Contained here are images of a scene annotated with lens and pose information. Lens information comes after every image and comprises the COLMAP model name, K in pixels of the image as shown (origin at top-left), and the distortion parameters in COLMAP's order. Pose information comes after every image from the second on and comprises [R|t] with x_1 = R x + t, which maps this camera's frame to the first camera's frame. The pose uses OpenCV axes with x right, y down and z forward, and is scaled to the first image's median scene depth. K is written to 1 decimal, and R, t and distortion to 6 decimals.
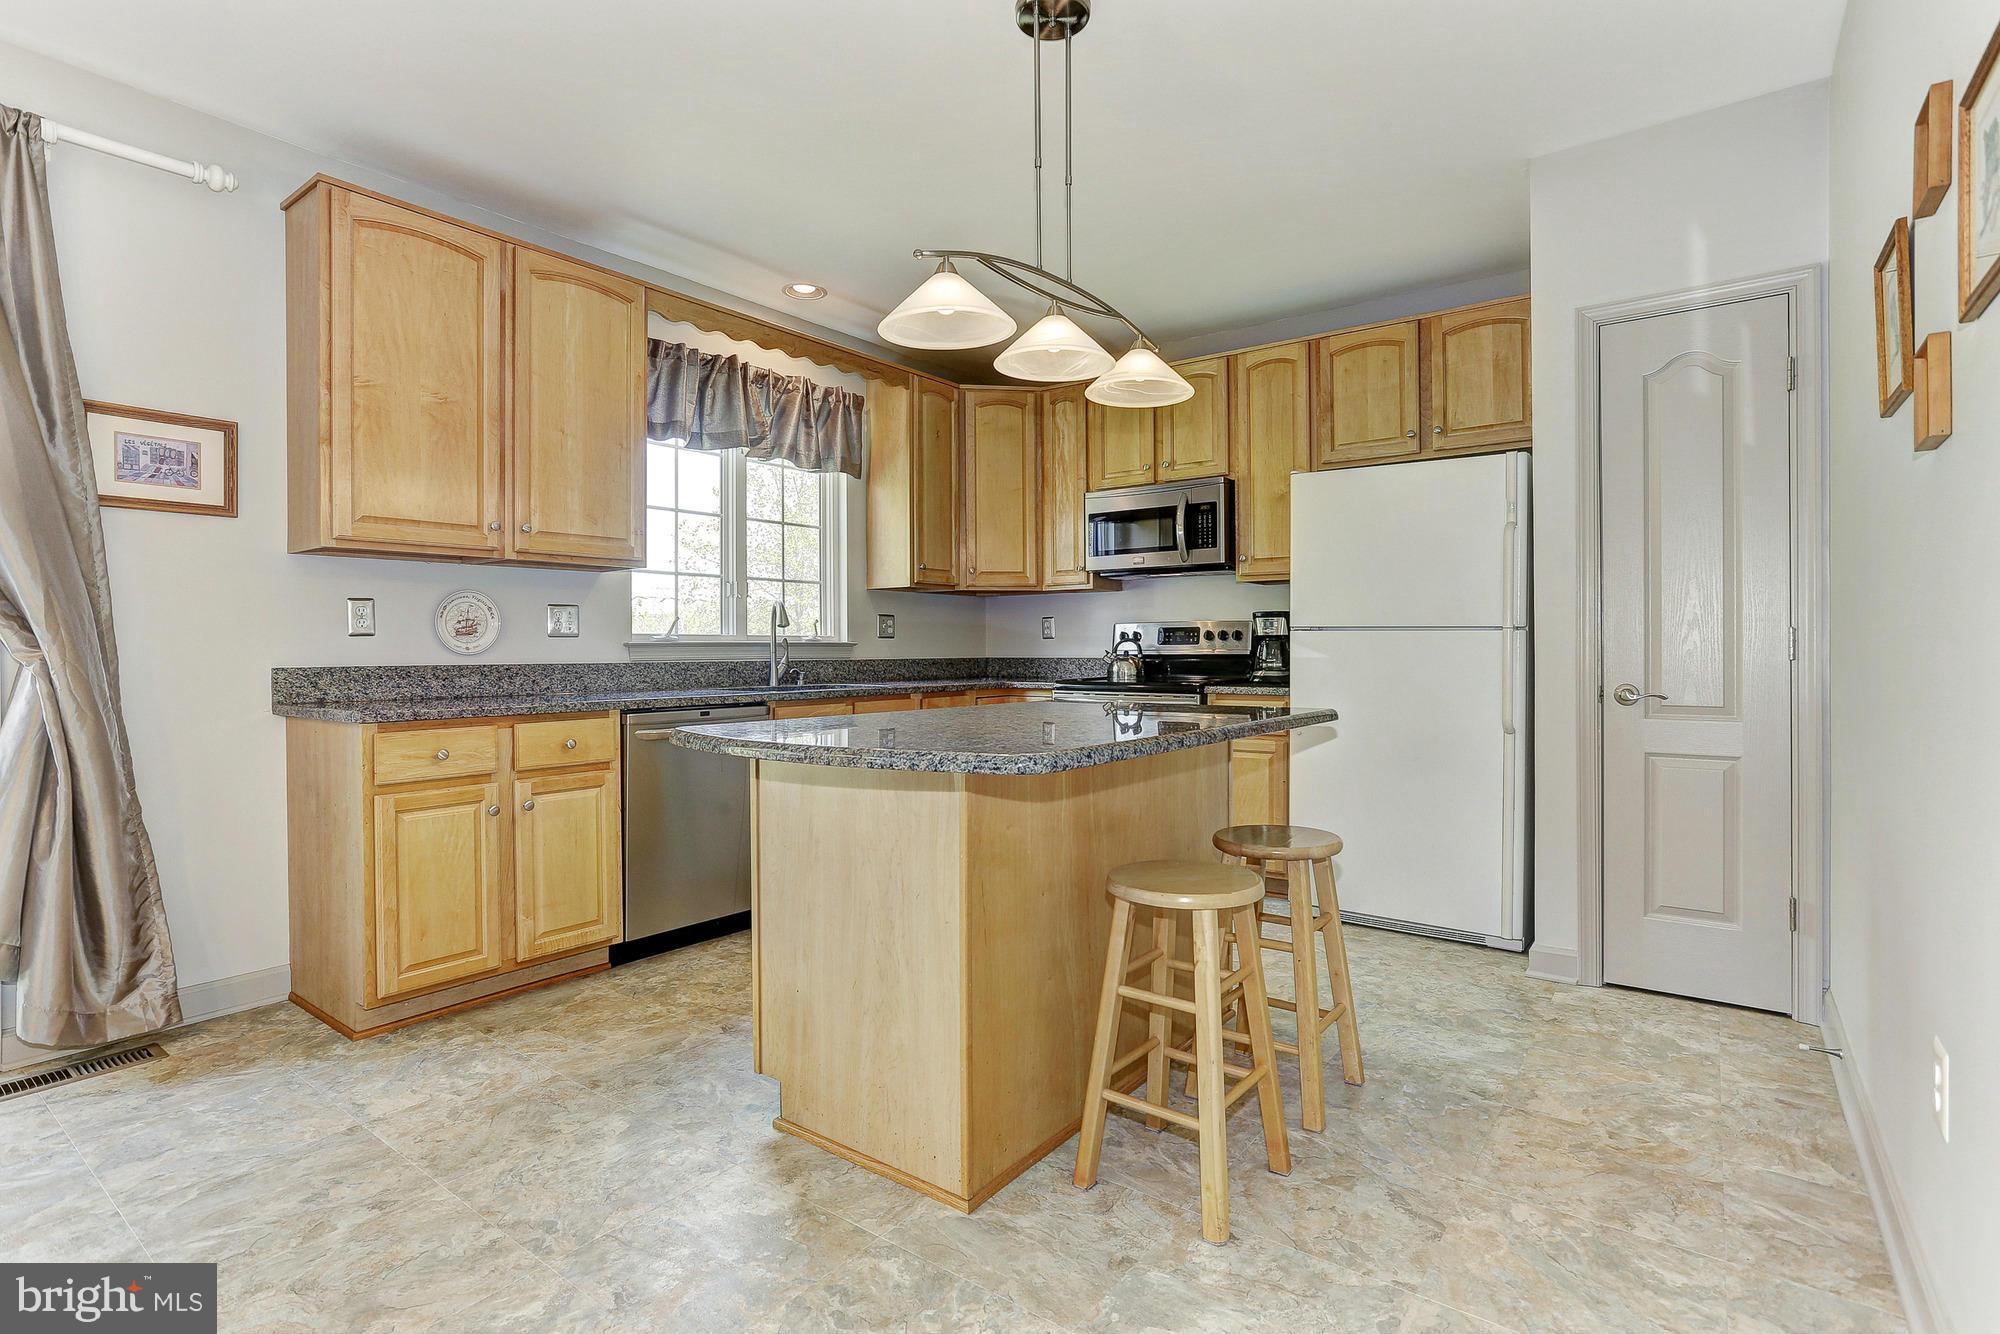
lens RADIAL K [[960.7, 0, 983.6], [0, 960.7, 657.6], [0, 0, 1]] dist [-0.041522, 0.018239]
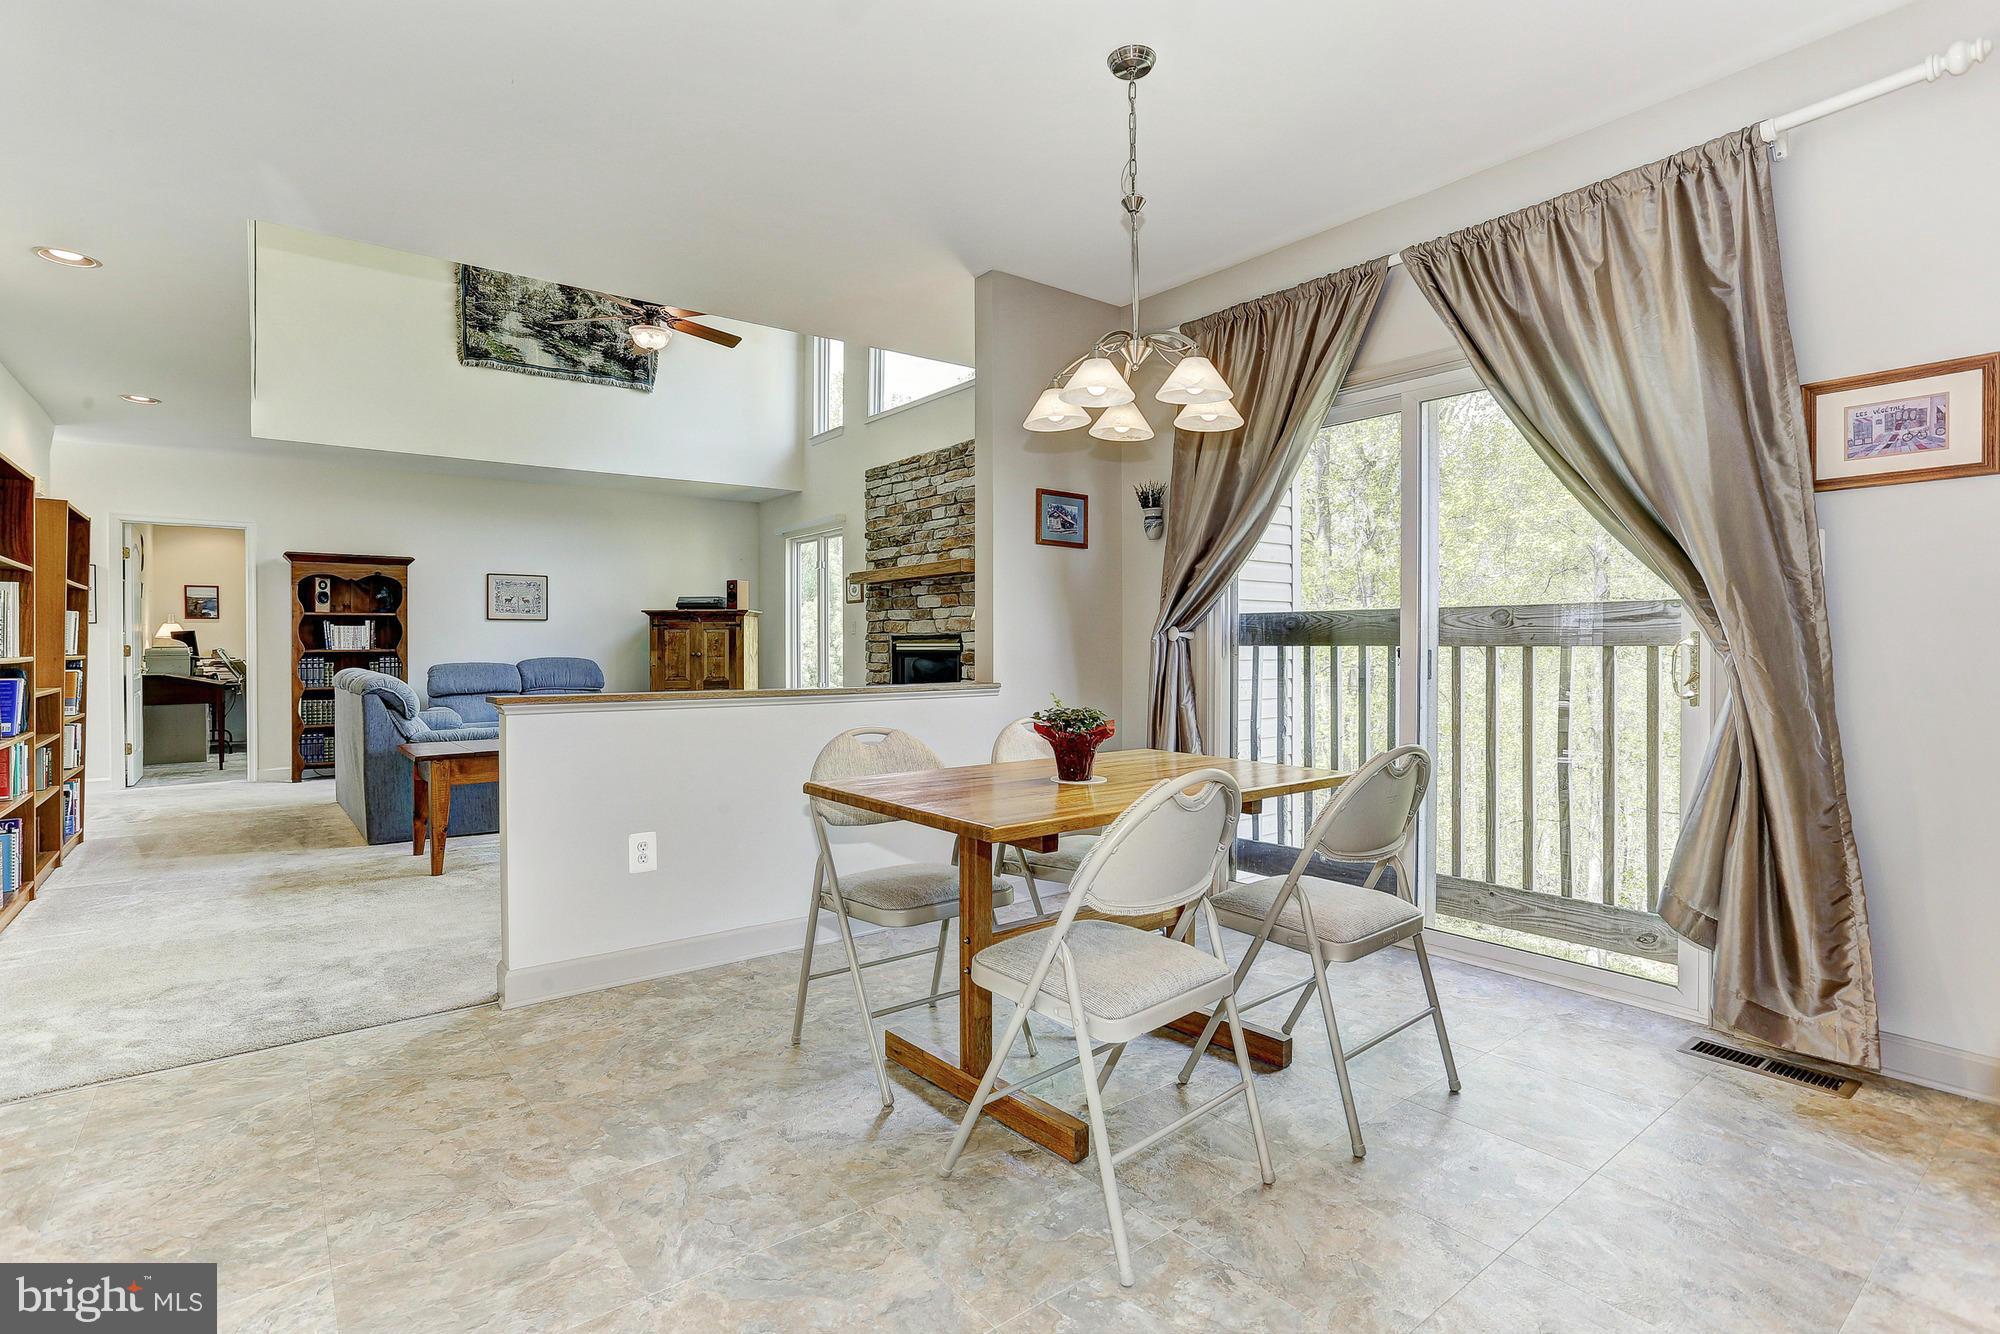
lens RADIAL K [[960.7, 0, 993.8], [0, 960.7, 652.2], [0, 0, 1]] dist [-0.041522, 0.018239]
pose [[-0.255659, 0.012358, -0.966688, 0.128808], [-0.006562, 0.999873, 0.014518, -0.004737], [0.966745, 0.010055, -0.255546, 0.289610]]
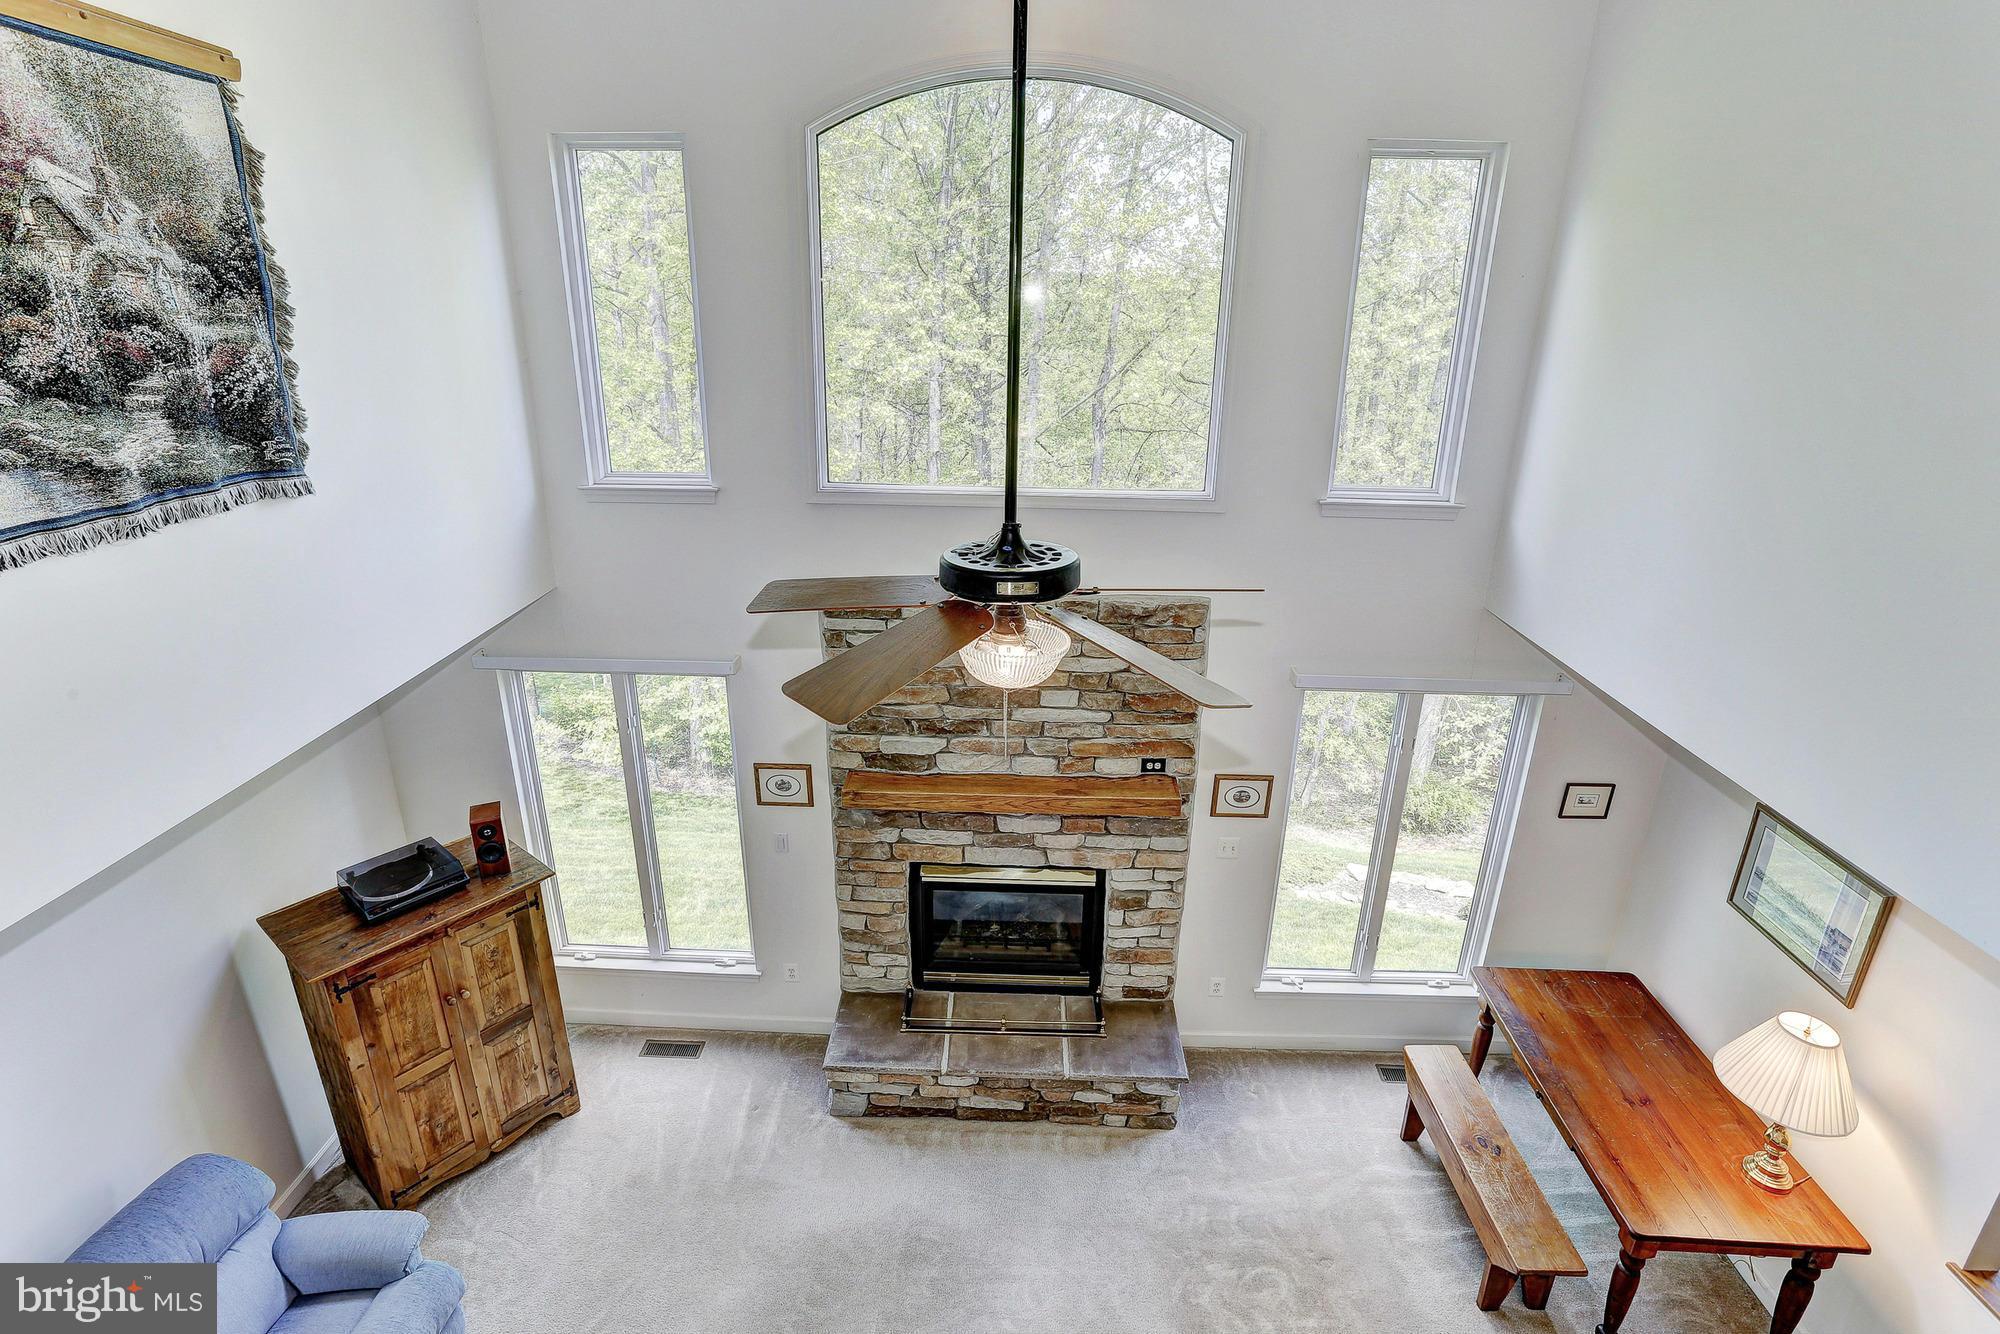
lens RADIAL K [[960.7, 0, 1000.7], [0, 960.7, 669.6], [0, 0, 1]] dist [-0.041522, 0.018239]
pose [[0.569205, 0.298187, -0.766218, -0.895525], [-0.021948, 0.937096, 0.348382, -0.721569], [0.821903, -0.181484, 0.539944, -1.047405]]
